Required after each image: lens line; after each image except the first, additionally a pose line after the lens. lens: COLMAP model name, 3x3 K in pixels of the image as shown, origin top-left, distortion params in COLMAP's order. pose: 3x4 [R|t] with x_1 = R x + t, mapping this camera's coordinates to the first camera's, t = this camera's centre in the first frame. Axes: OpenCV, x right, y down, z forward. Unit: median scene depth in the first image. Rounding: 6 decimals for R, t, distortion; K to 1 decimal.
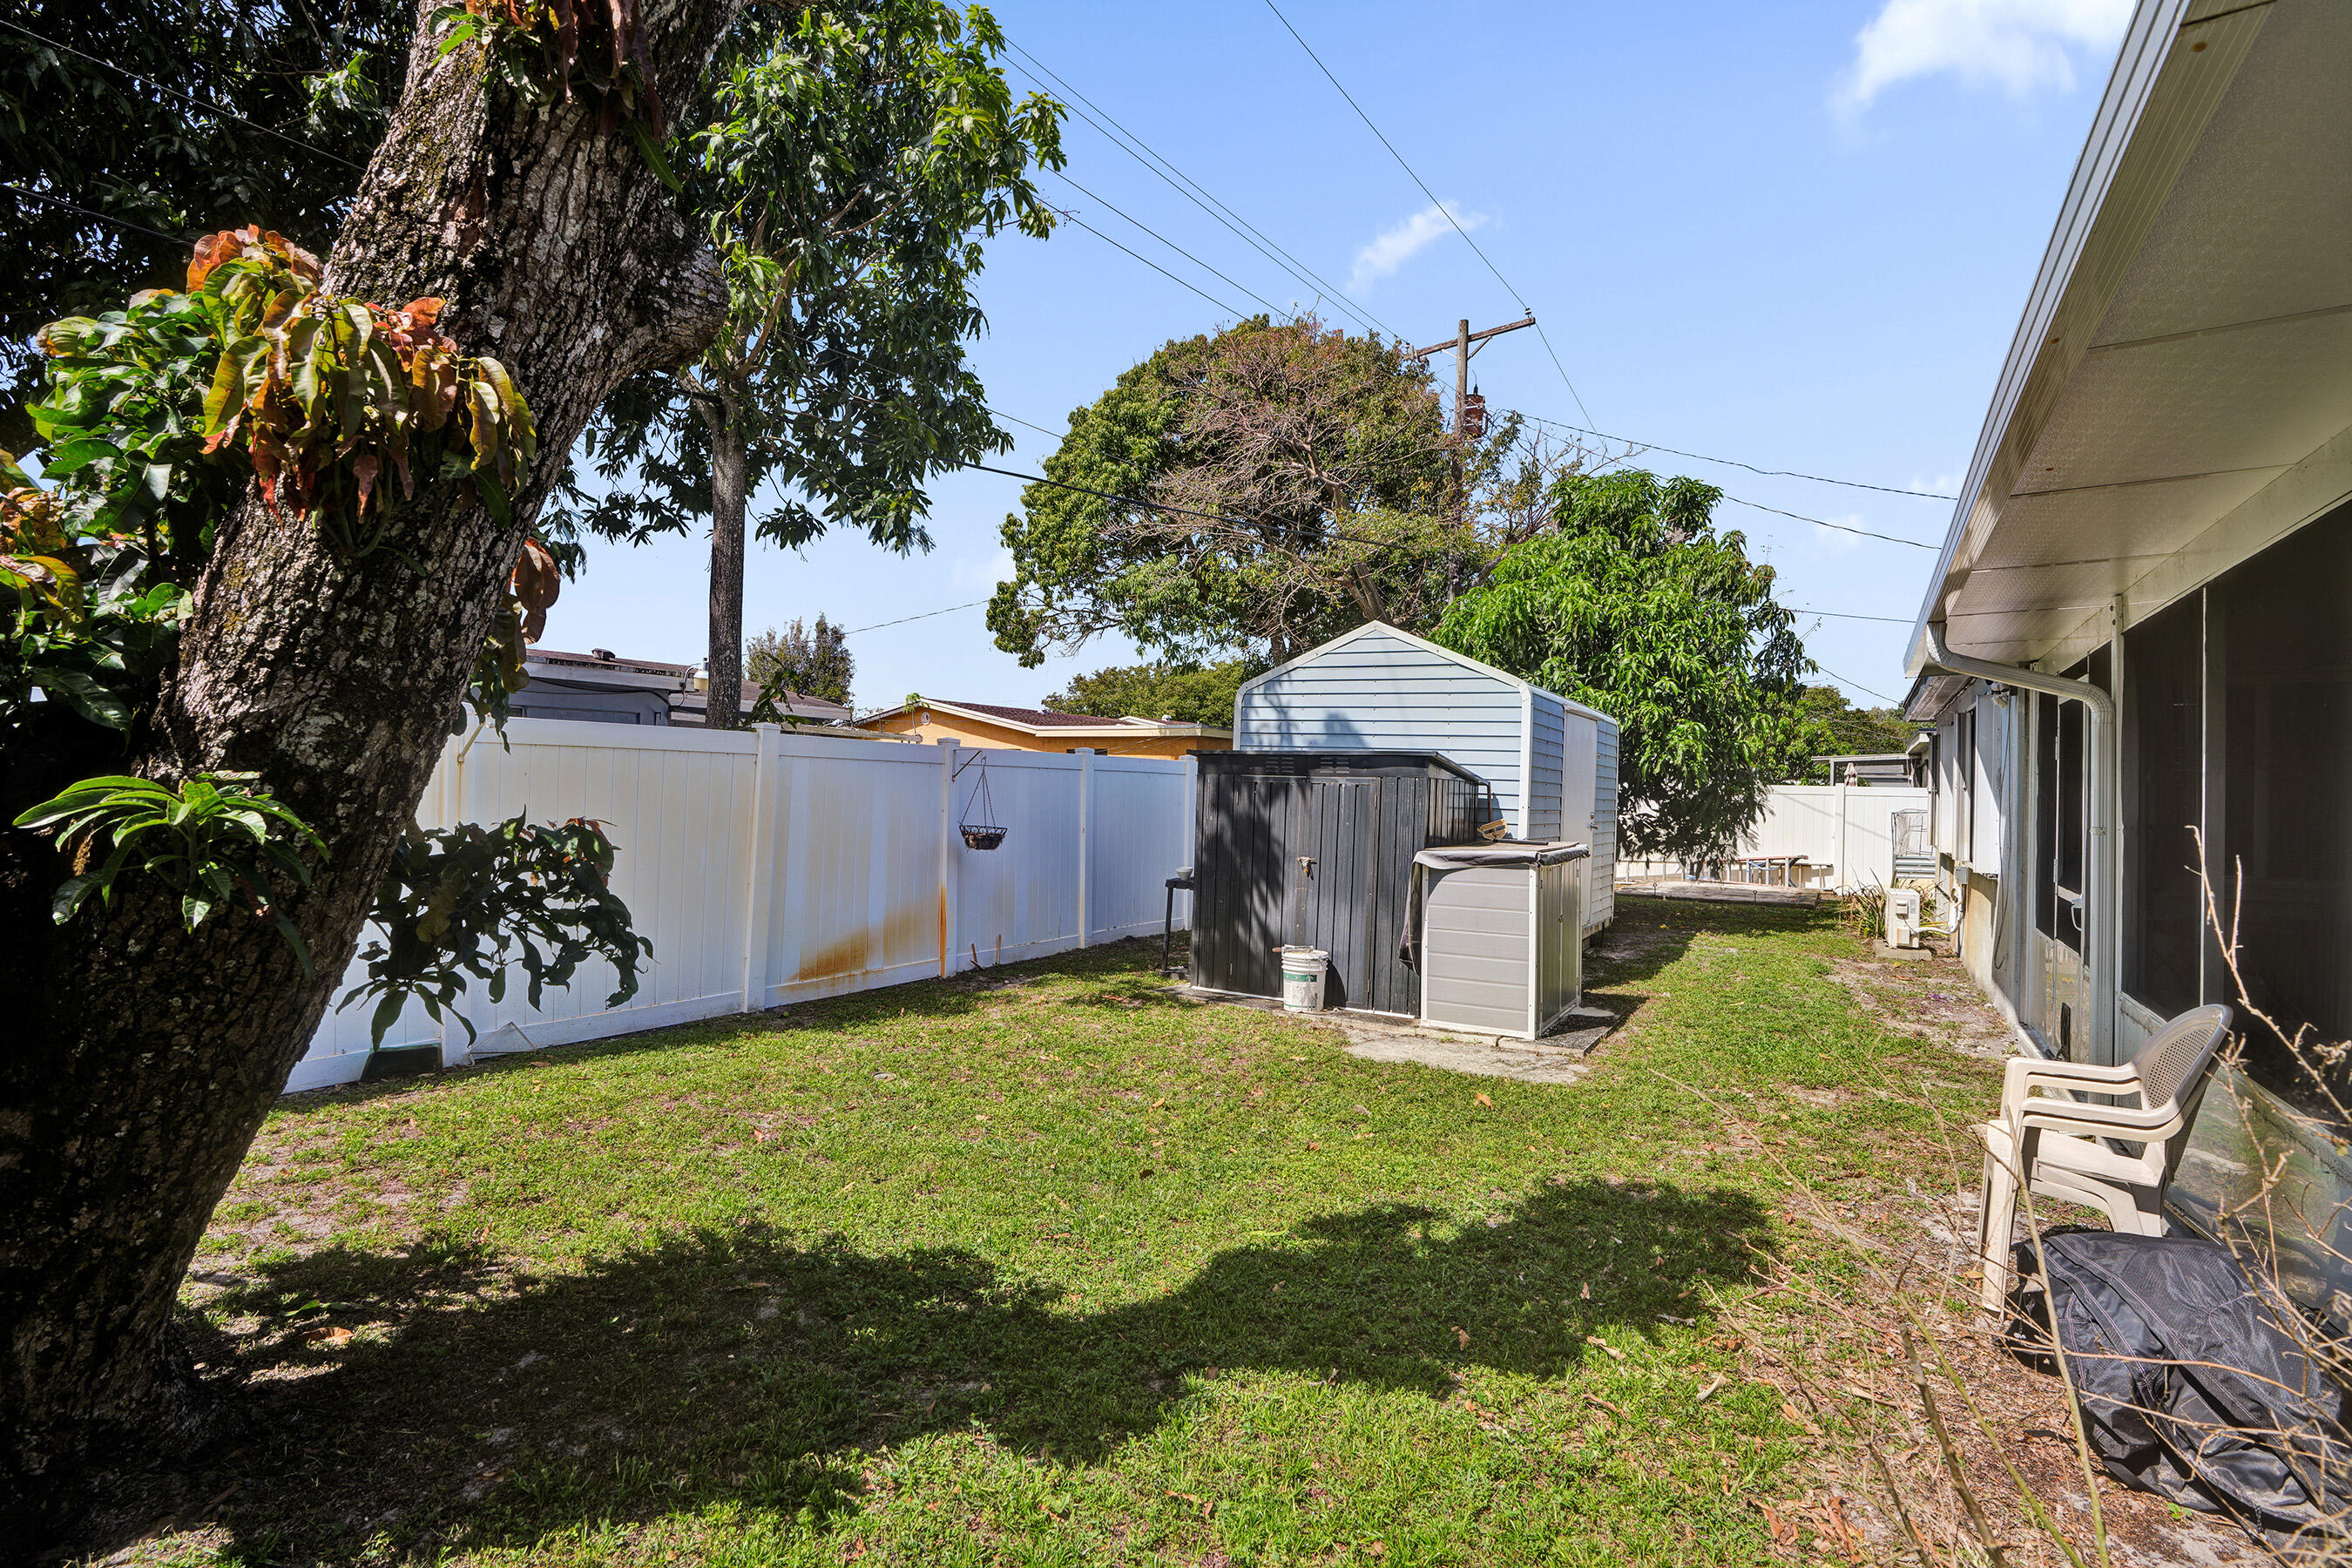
lens RADIAL K [[1090.2, 0, 1190.3], [0, 1090.2, 789.6], [0, 0, 1]] dist [-0.022872, 0.002790]
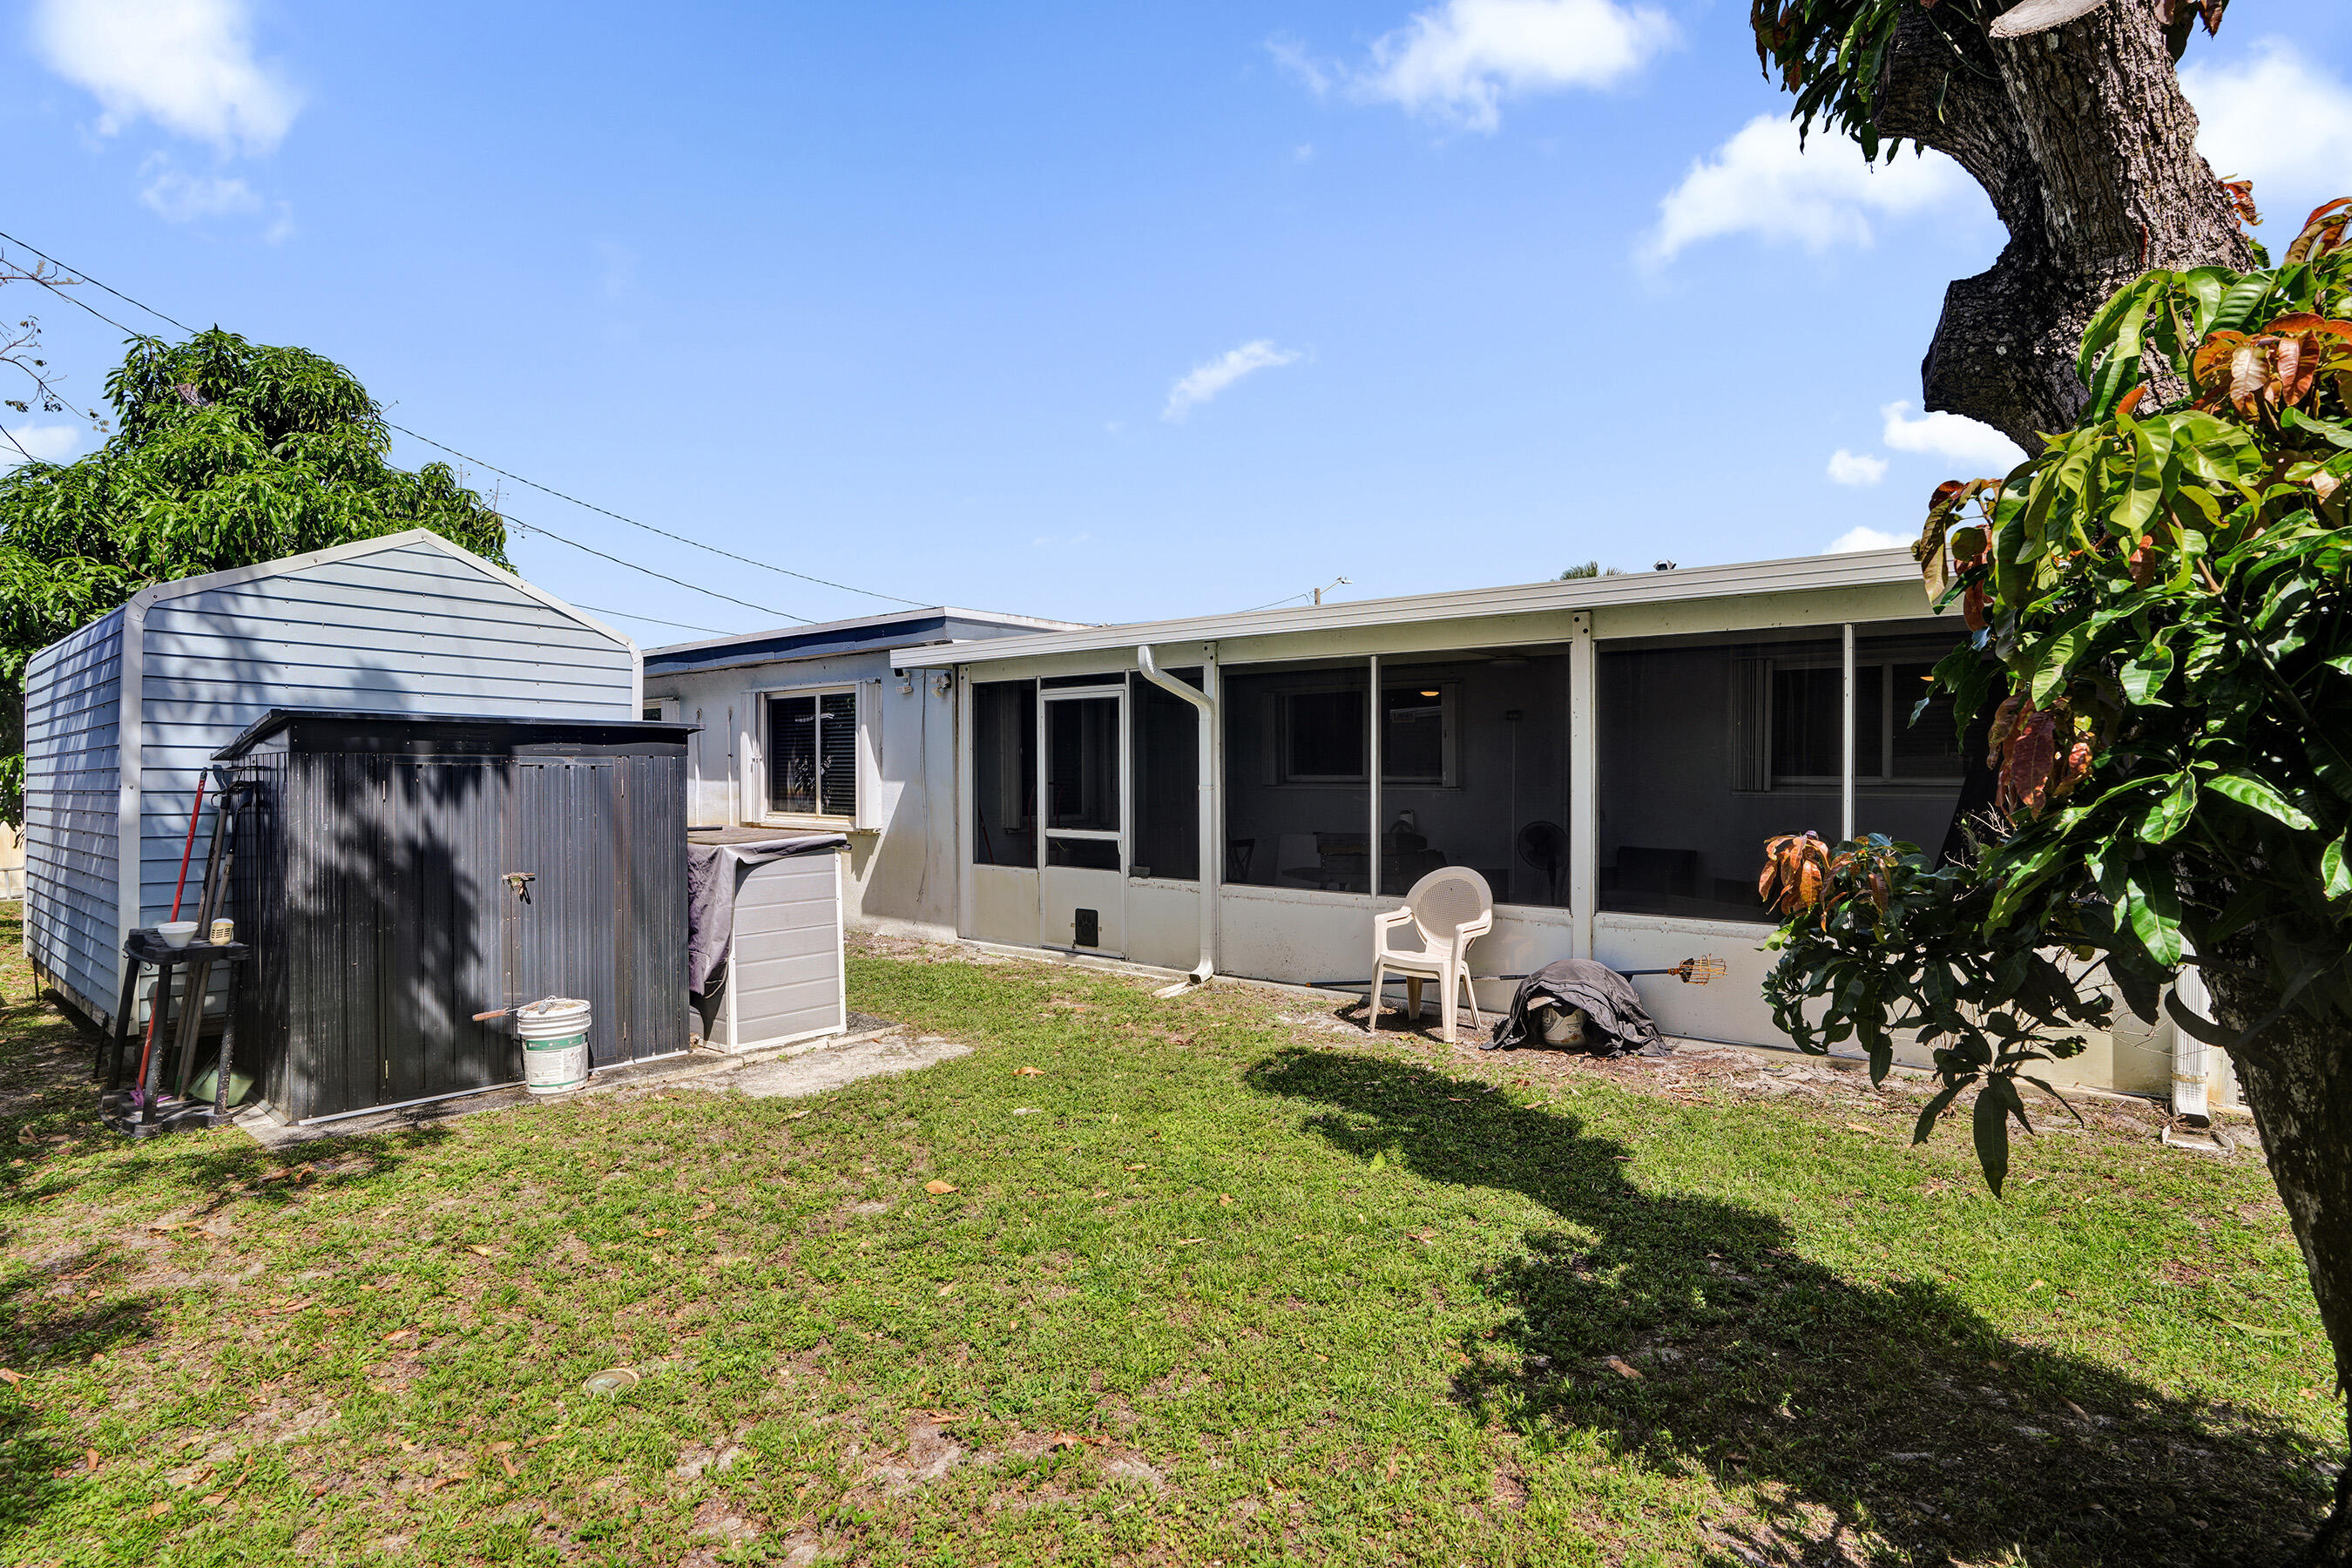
lens RADIAL K [[1090.2, 0, 1194.4], [0, 1090.2, 768.3], [0, 0, 1]] dist [-0.022872, 0.002790]
pose [[0.154094, -0.022933, 0.987790, -0.497774], [0.002595, 0.999737, 0.022805, -0.018621], [-0.988053, -0.000951, 0.154113, 0.461025]]
